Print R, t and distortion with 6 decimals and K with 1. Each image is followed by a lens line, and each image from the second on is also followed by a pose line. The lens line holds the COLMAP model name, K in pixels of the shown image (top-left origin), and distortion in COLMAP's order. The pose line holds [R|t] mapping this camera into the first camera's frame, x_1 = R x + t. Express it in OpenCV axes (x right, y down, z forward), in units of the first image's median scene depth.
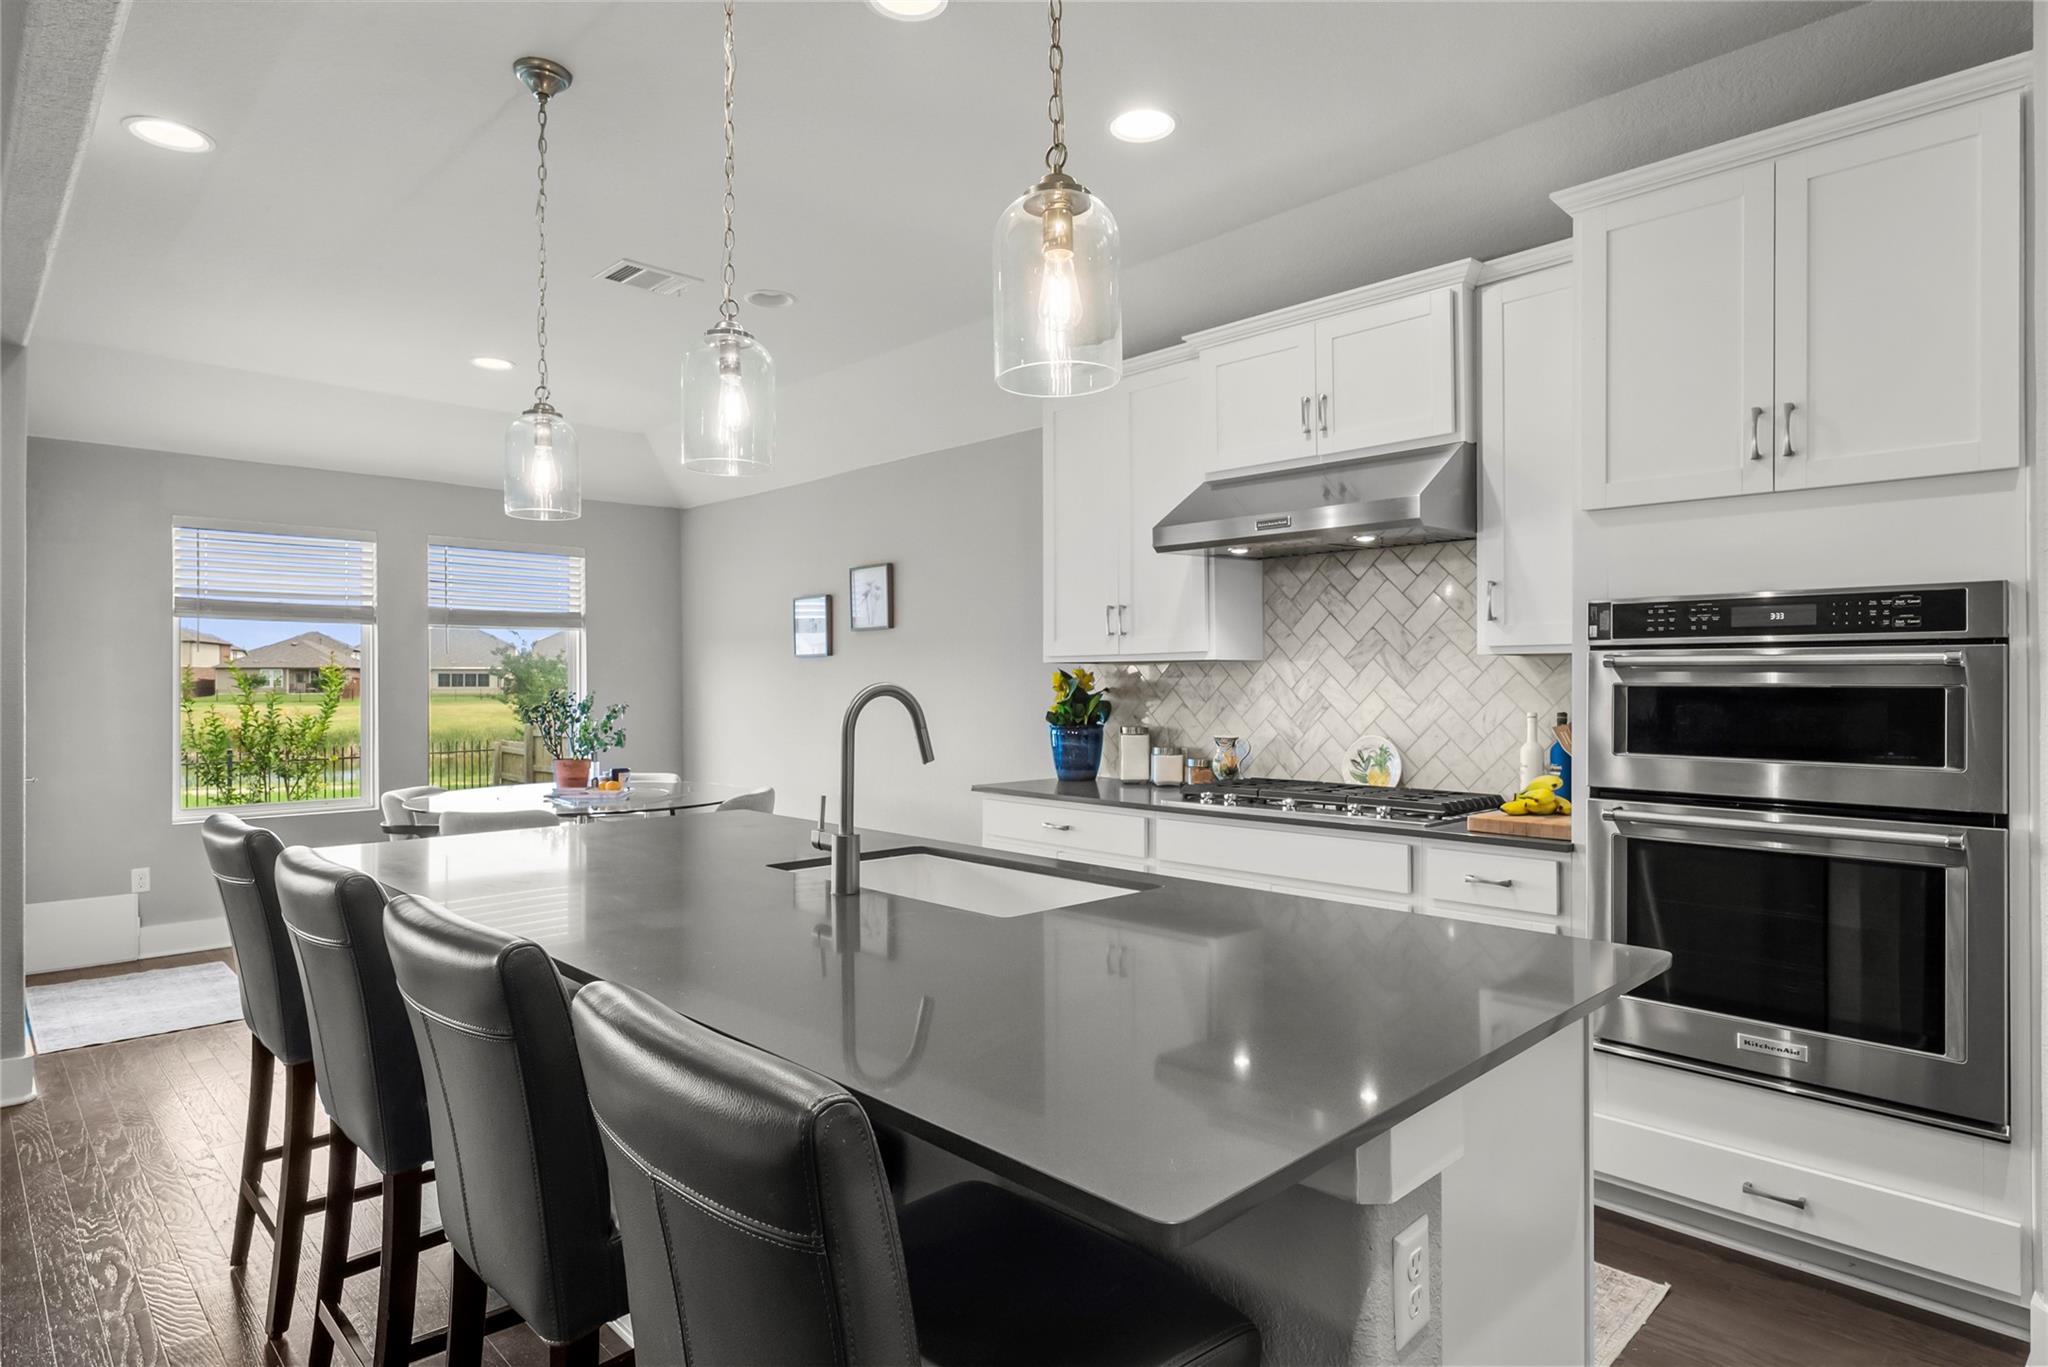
lens RADIAL K [[1127.0, 0, 1024.0], [0, 1127.0, 683.5], [0, 0, 1]] dist [0.012866, 0.000214]
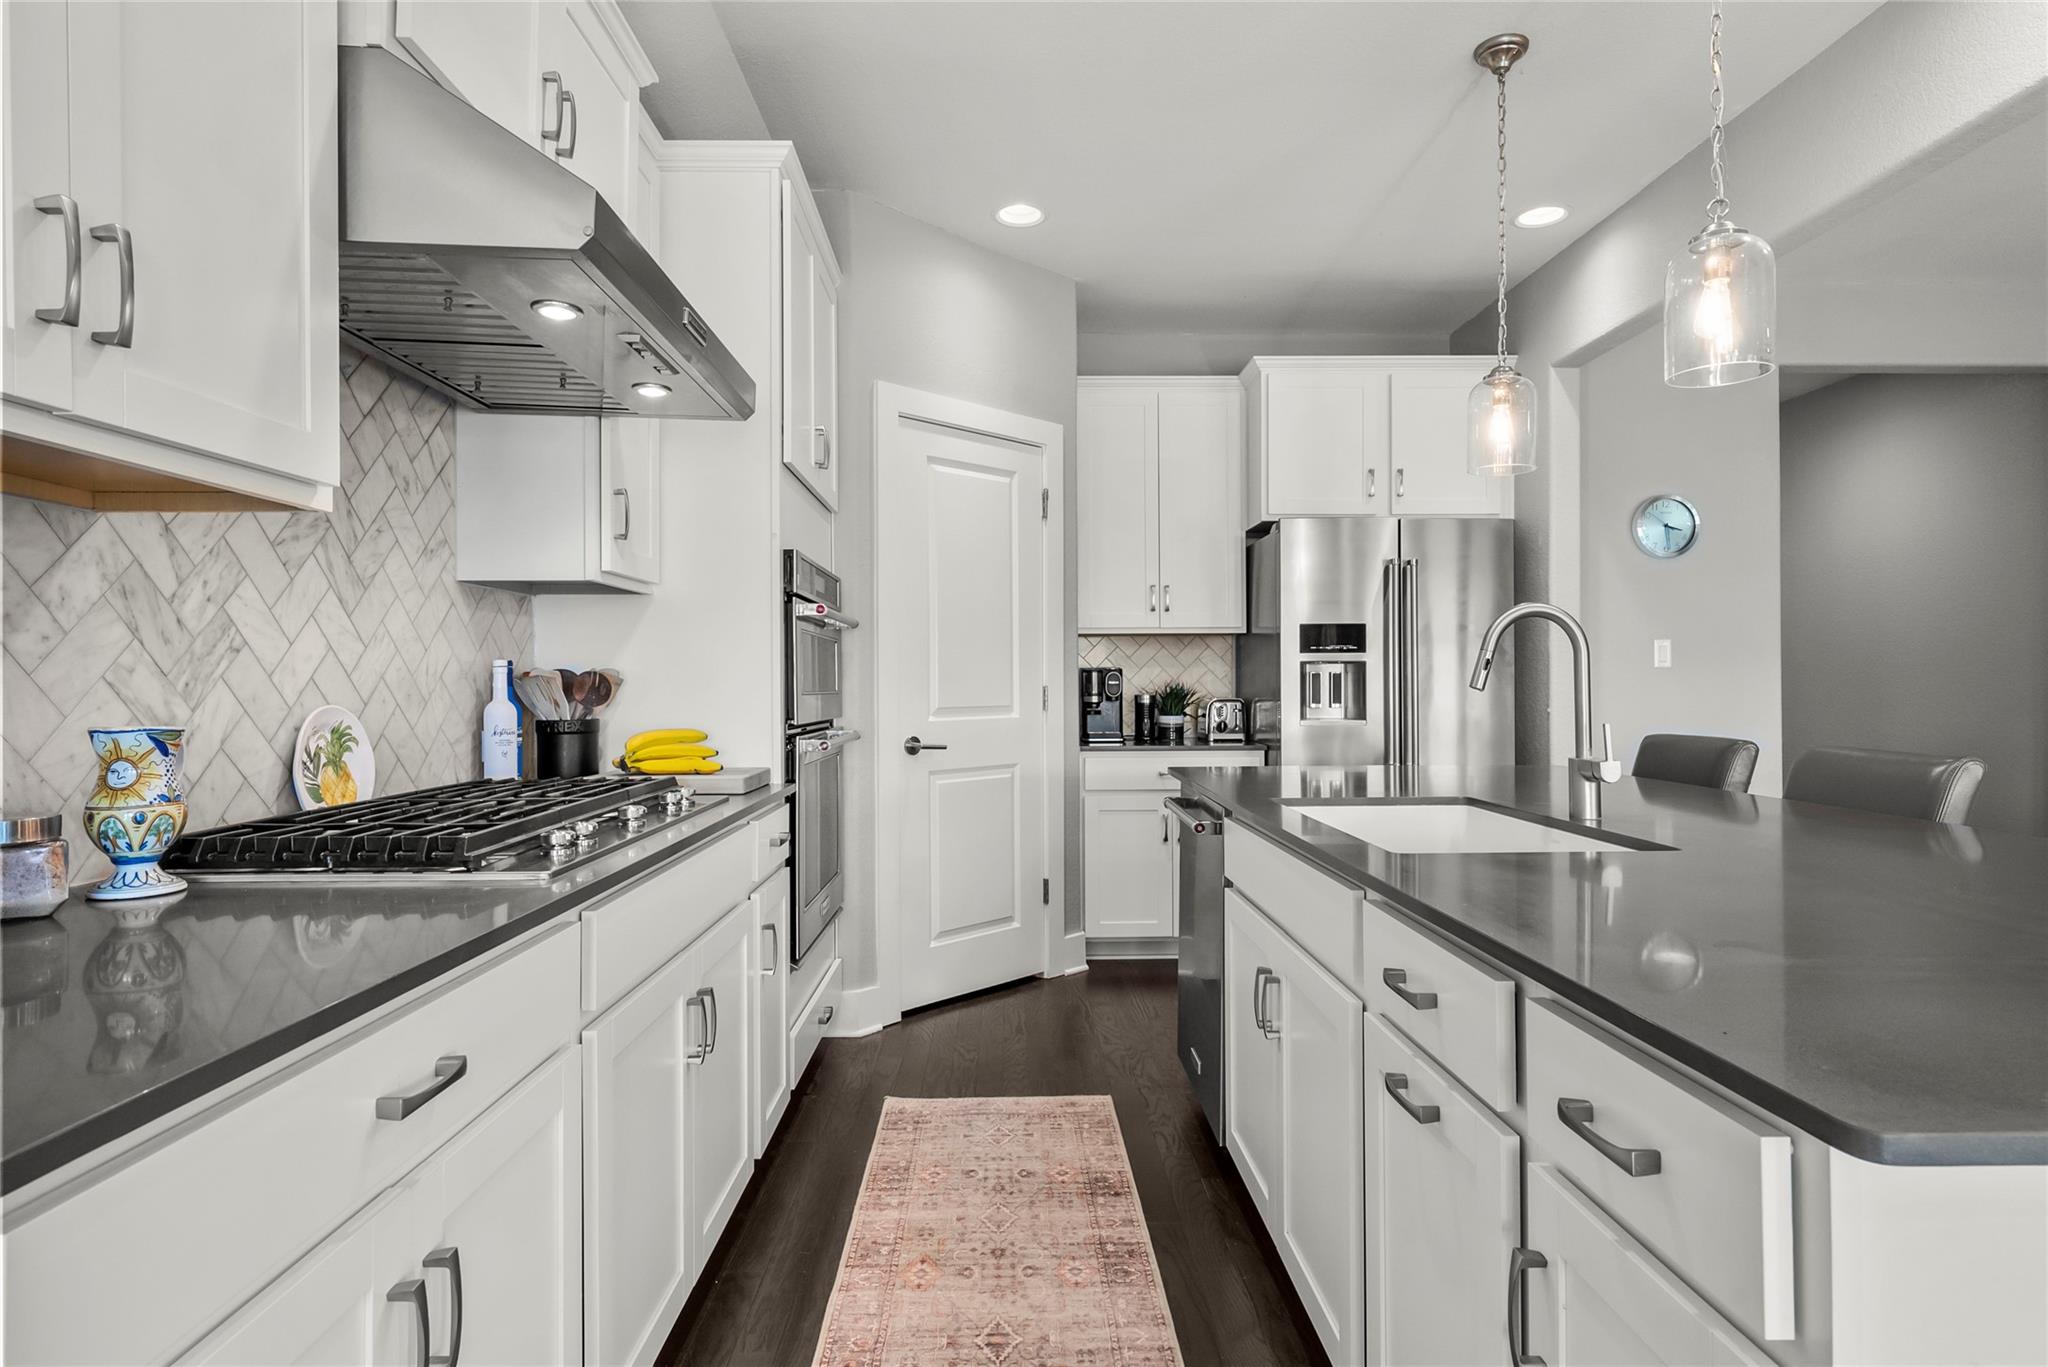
lens RADIAL K [[1084.5, 0, 1024.0], [0, 1084.5, 683.5], [0, 0, 1]] dist [0.000794, 0.000115]
pose [[-0.729566, 0.002277, 0.683907, -0.251767], [0.004022, 0.999991, 0.000961, 0.037028], [-0.683899, 0.003452, -0.729568, 1.143072]]
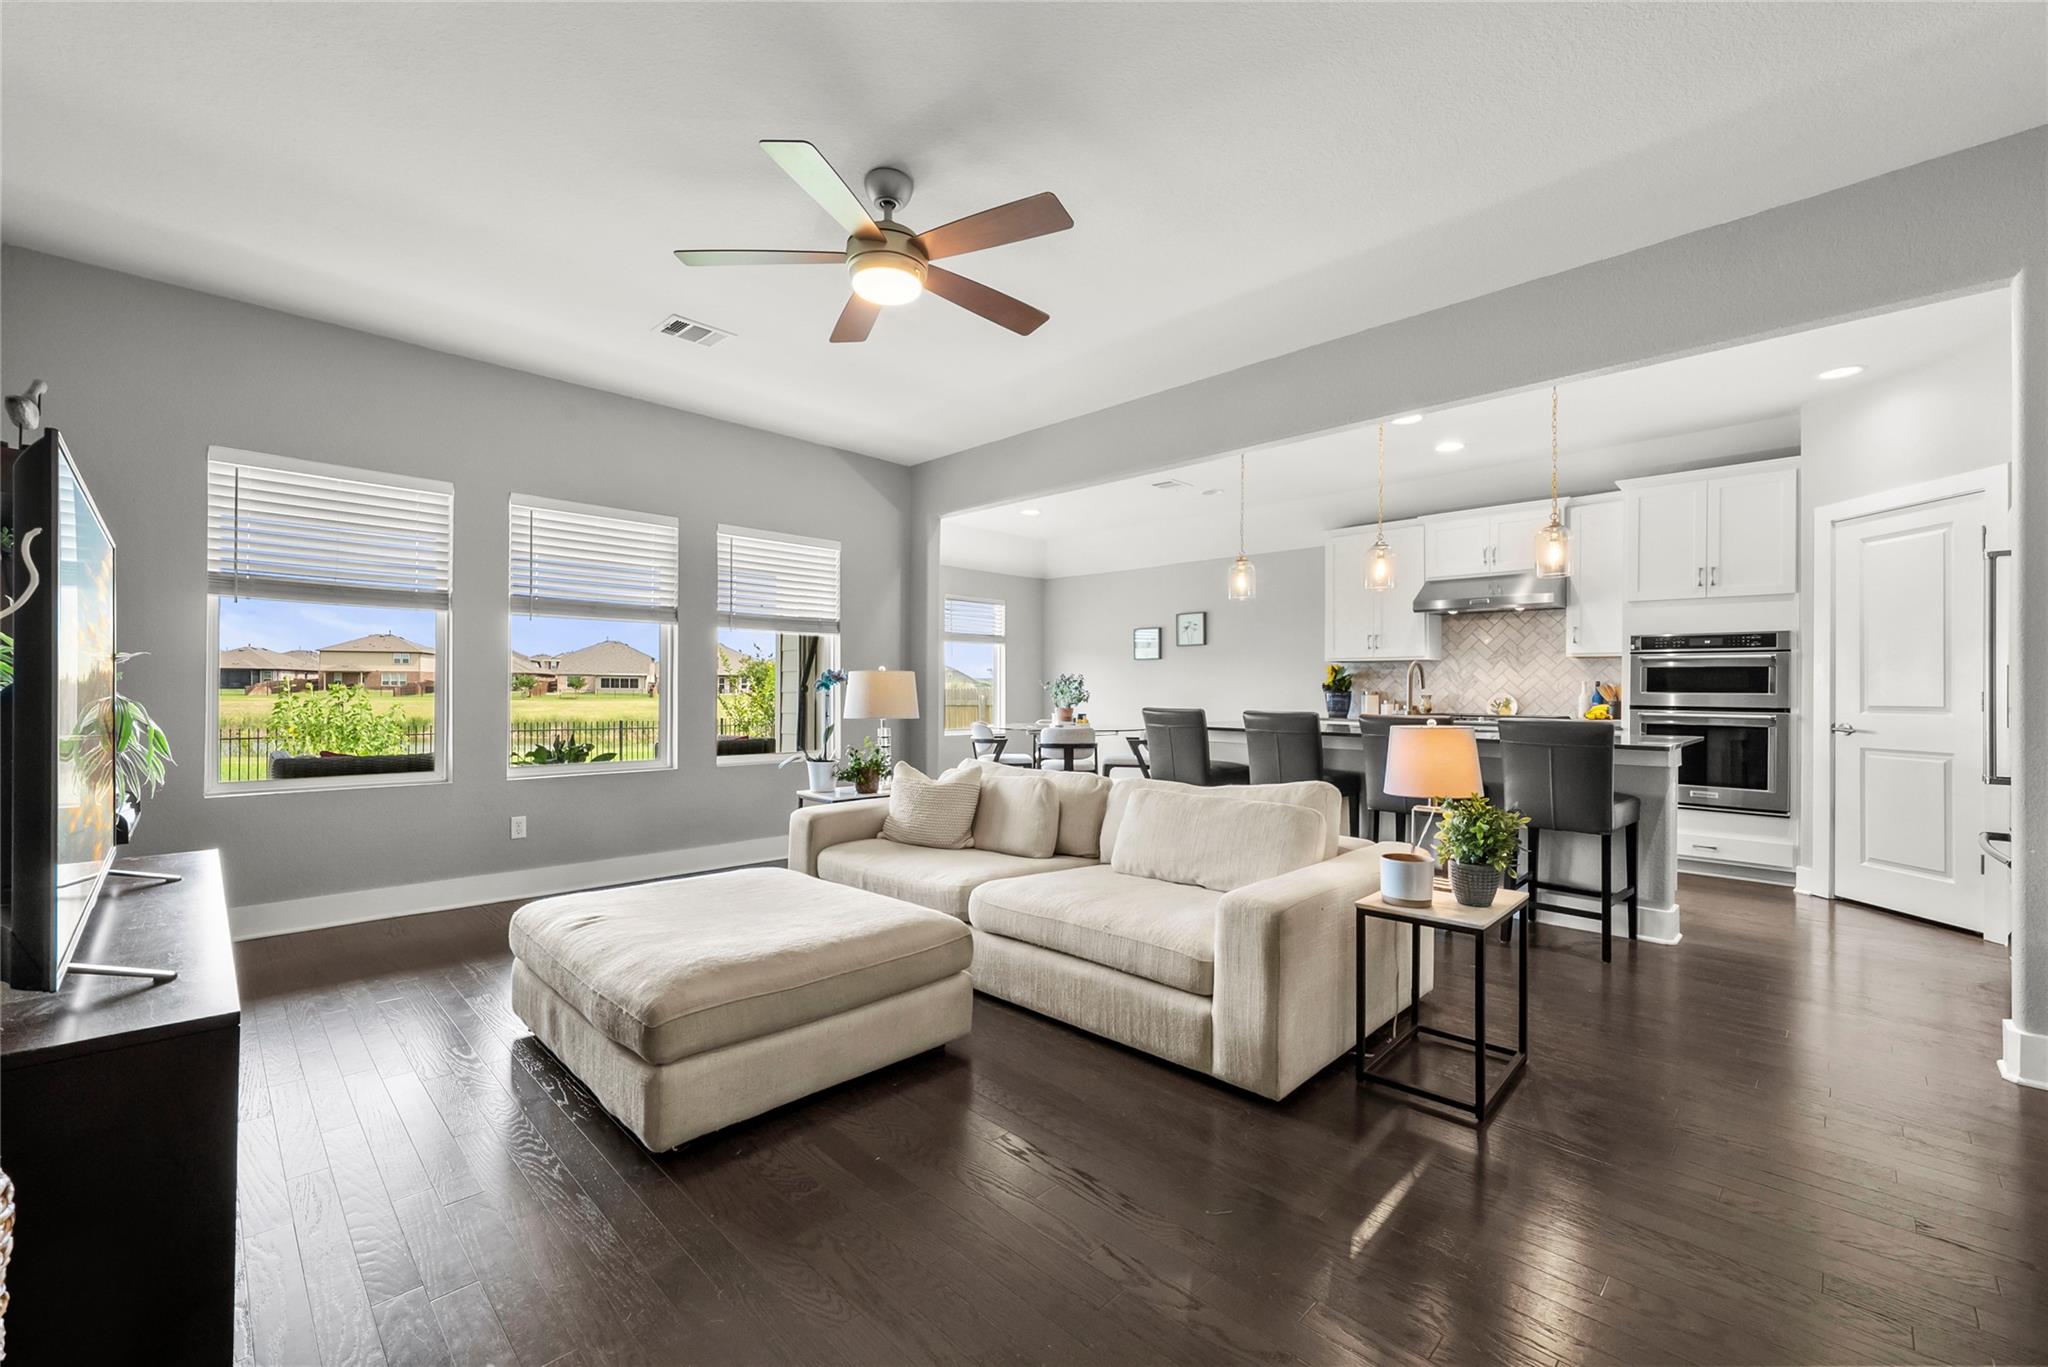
lens RADIAL K [[832.5, 0, 1024.0], [0, 832.5, 683.5], [0, 0, 1]] dist [-0.000013, -0.000073]
pose [[0.999773, 0.010820, 0.018363, -0.692404], [-0.010648, 0.999899, -0.009430, 0.052845], [-0.018463, 0.009232, 0.999787, -0.670369]]
